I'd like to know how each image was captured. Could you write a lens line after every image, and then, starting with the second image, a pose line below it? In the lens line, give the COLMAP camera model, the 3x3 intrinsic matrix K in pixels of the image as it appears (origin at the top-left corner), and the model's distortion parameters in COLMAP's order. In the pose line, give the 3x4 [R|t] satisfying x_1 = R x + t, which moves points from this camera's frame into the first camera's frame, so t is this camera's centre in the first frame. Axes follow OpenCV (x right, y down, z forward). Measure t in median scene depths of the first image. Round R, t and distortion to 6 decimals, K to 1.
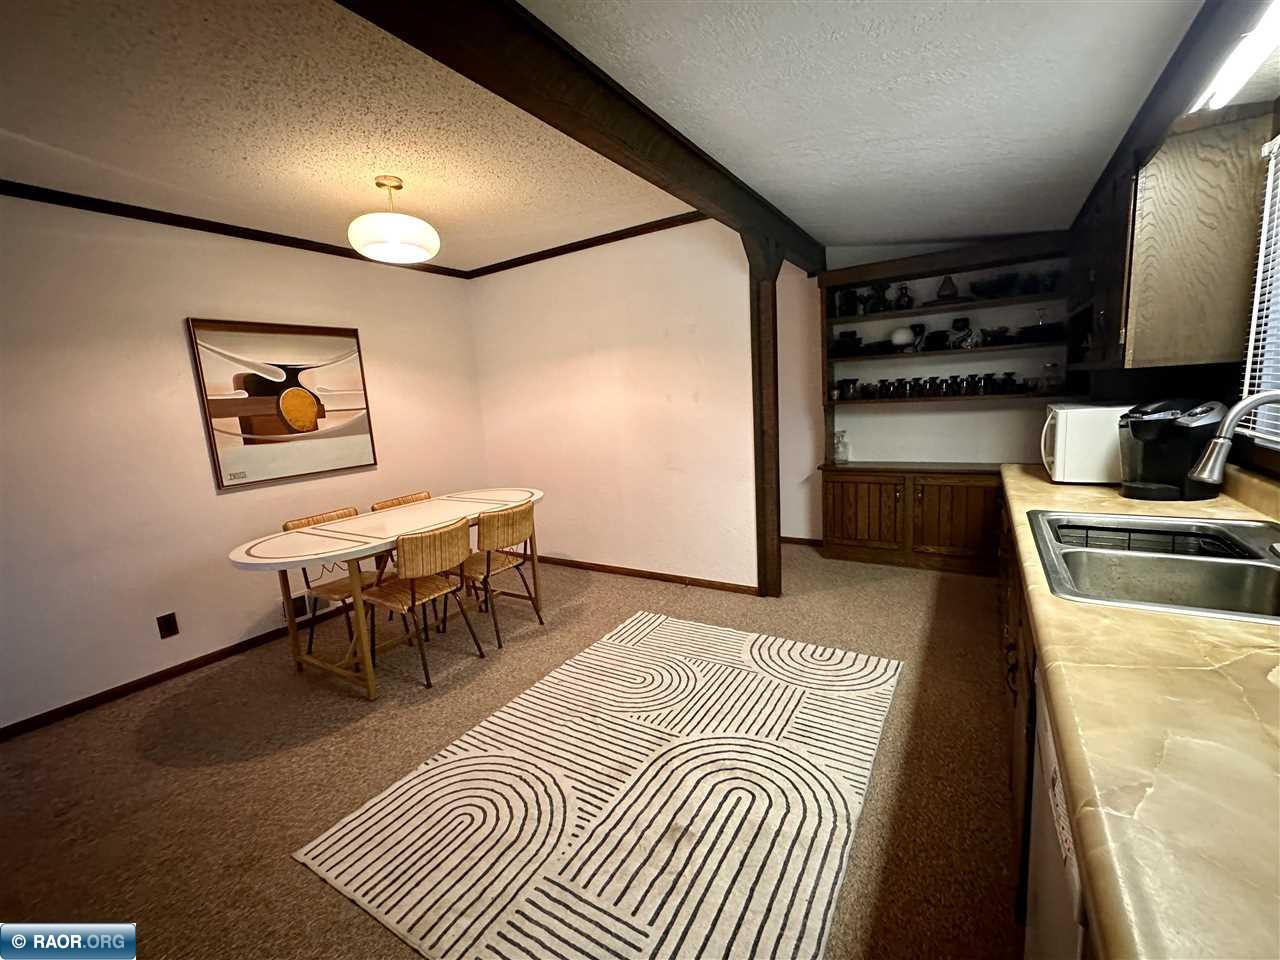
lens RADIAL K [[534.8, 0, 646.1], [0, 534.8, 483.3], [0, 0, 1]] dist [-0.001619, 0.000502]
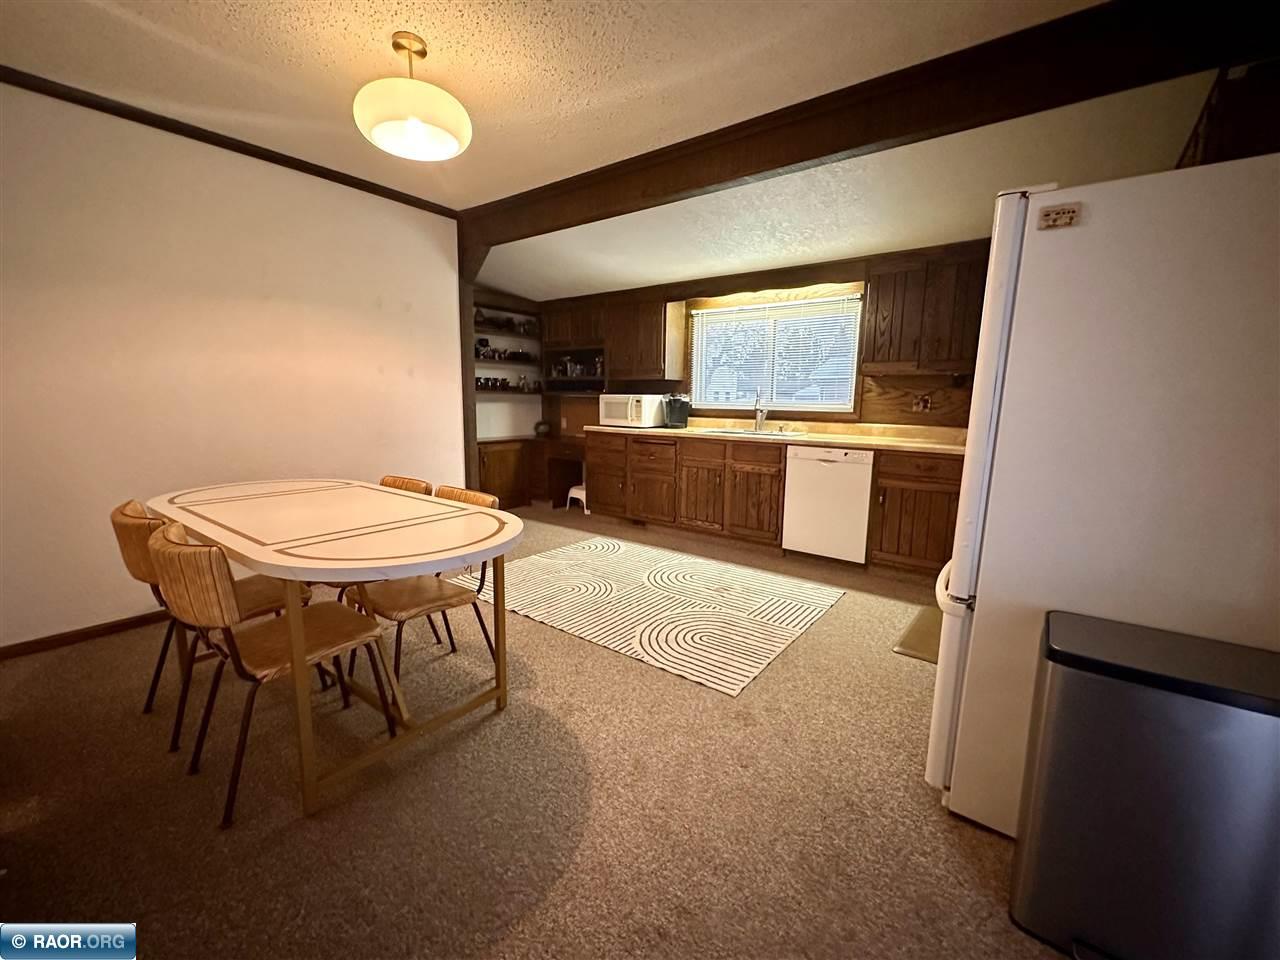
lens RADIAL K [[534.8, 0, 629.7], [0, 534.8, 481.0], [0, 0, 1]] dist [-0.001619, 0.000502]
pose [[0.114694, -0.089622, 0.989350, -1.342610], [0.139973, 0.987444, 0.073223, 0.041486], [-0.983490, 0.130084, 0.125799, 0.716627]]
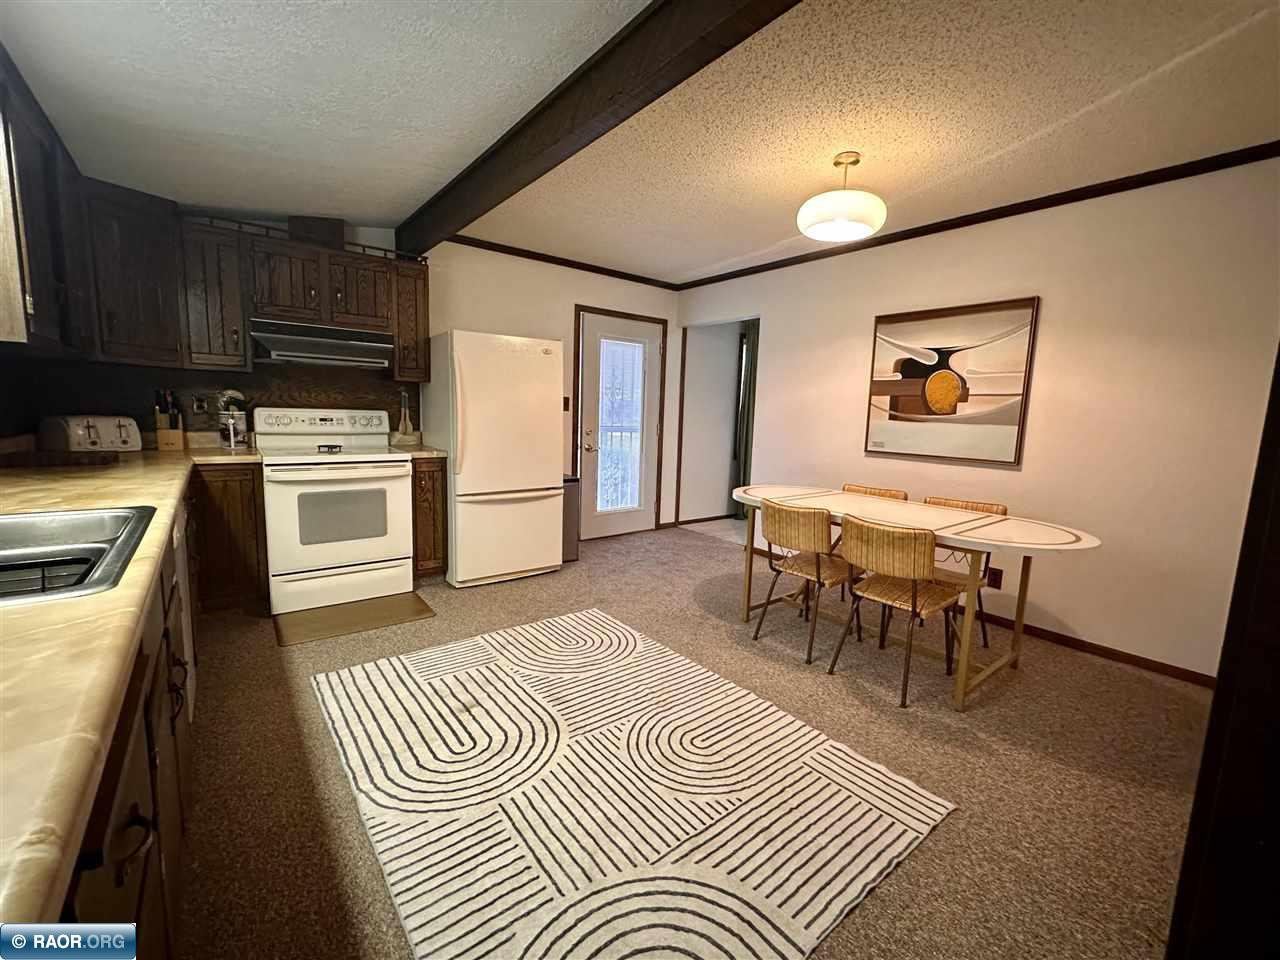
lens RADIAL K [[534.8, 0, 638.4], [0, 534.8, 484.6], [0, 0, 1]] dist [-0.001619, 0.000502]
pose [[-0.345993, 0.178634, -0.921075, 0.714153], [-0.165315, 0.954742, 0.247263, -0.177075], [0.923558, 0.237819, -0.300803, 1.147099]]
